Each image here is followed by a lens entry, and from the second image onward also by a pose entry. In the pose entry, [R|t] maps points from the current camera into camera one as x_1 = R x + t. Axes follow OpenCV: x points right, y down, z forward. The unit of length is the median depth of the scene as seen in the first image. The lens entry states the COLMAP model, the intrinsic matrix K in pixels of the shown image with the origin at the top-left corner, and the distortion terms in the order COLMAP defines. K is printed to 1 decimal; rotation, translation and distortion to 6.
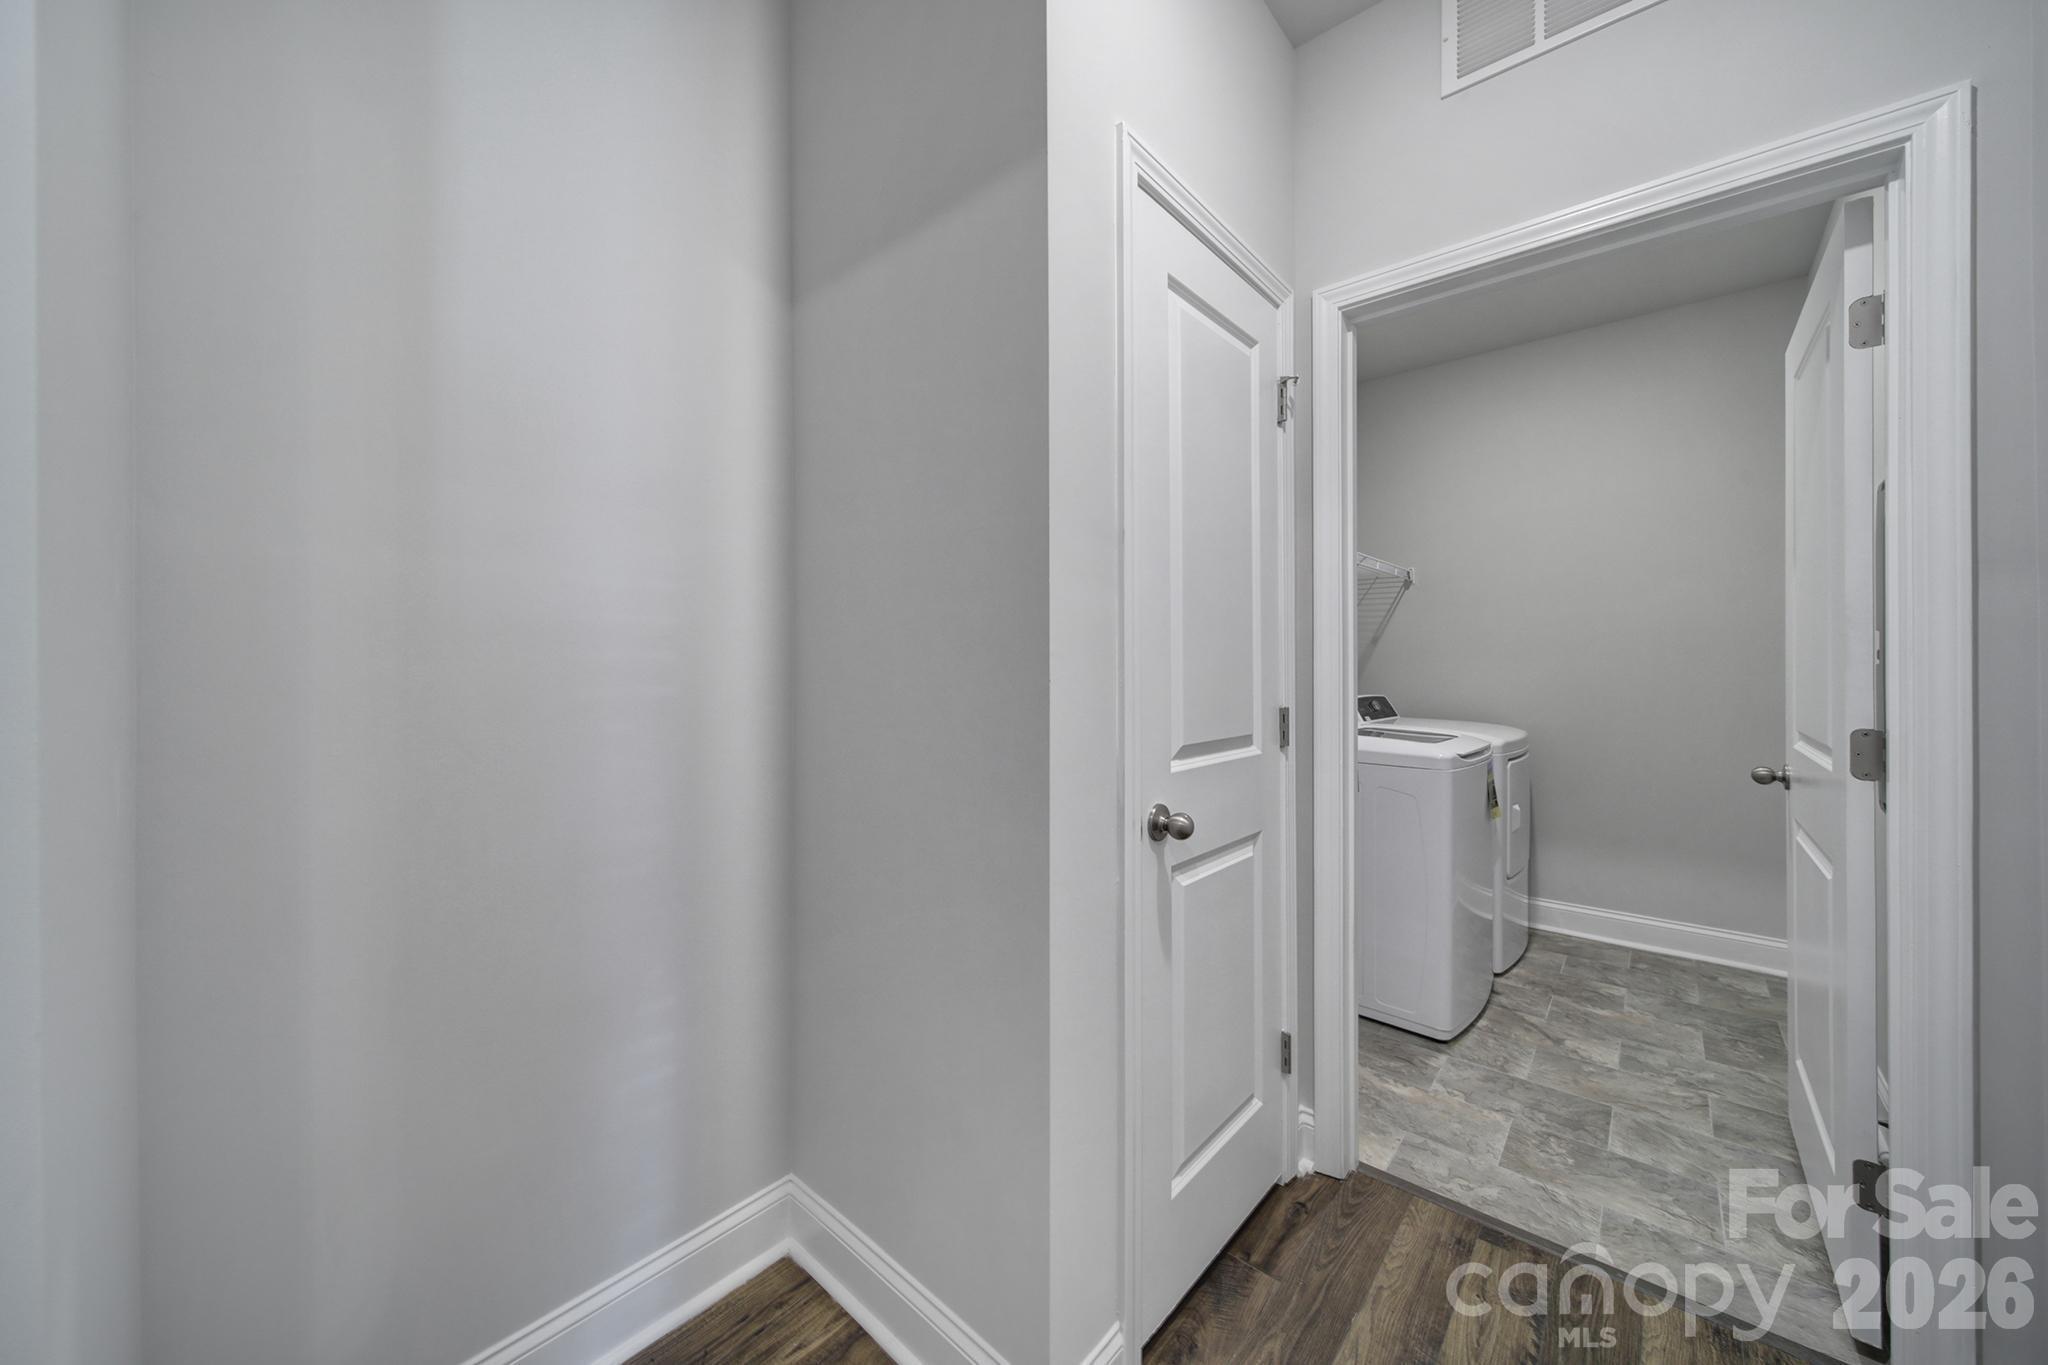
lens RADIAL K [[724.8, 0, 1019.9], [0, 724.8, 672.7], [0, 0, 1]] dist [-0.000347, -0.000293]
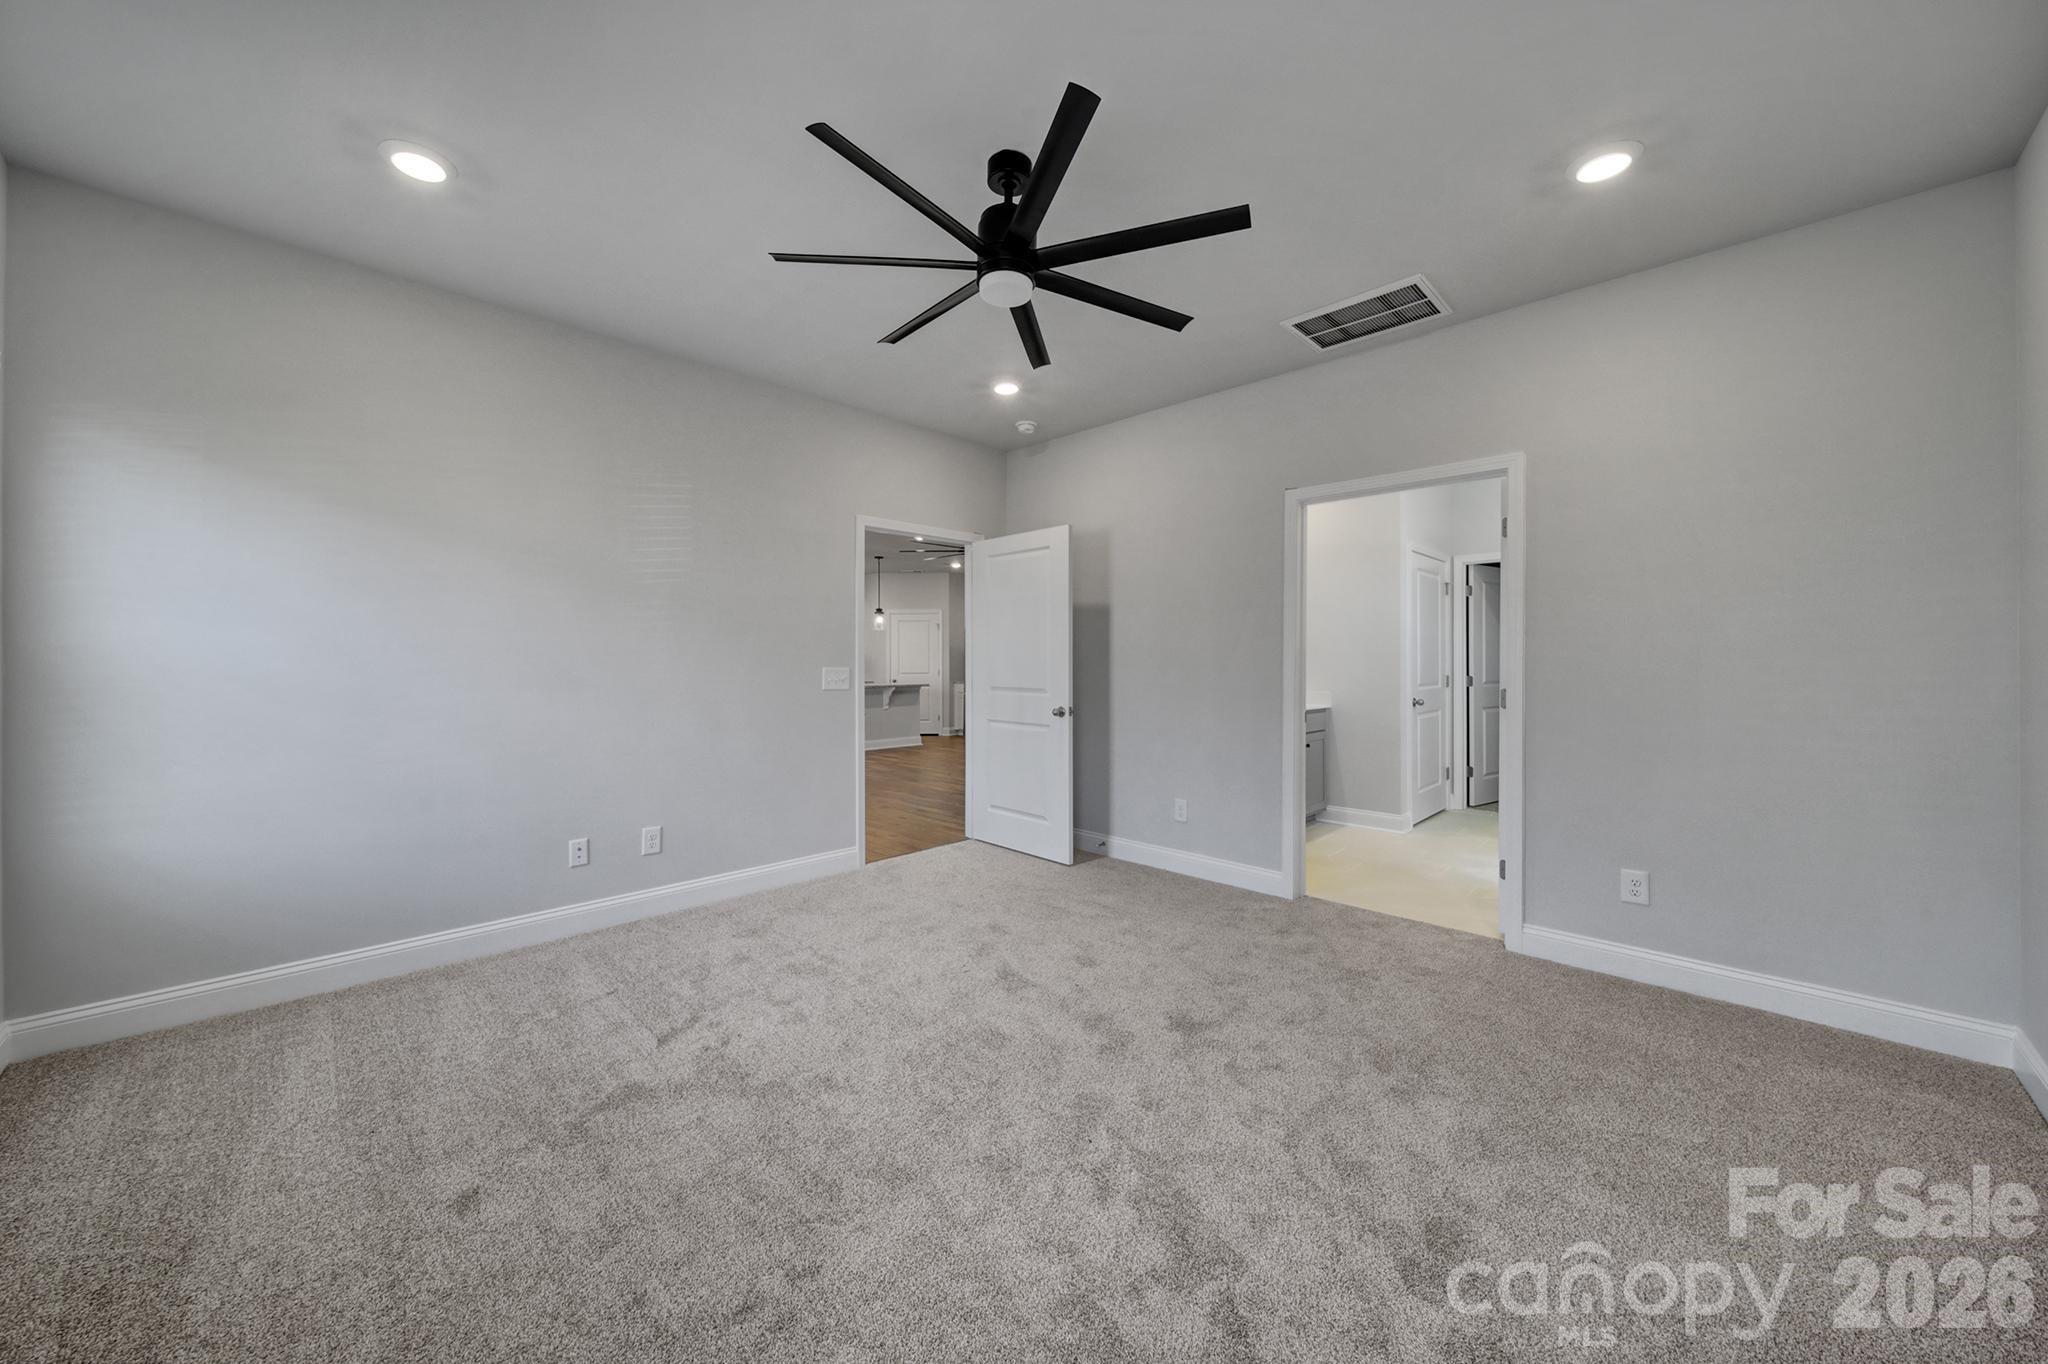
lens RADIAL K [[724.8, 0, 1019.9], [0, 724.8, 672.2], [0, 0, 1]] dist [-0.000347, -0.000293]
pose [[0.999961, 0.006420, -0.006090, -1.667186], [-0.006378, 0.999955, 0.006973, 0.021575], [0.006134, -0.006934, 0.999957, -2.494595]]
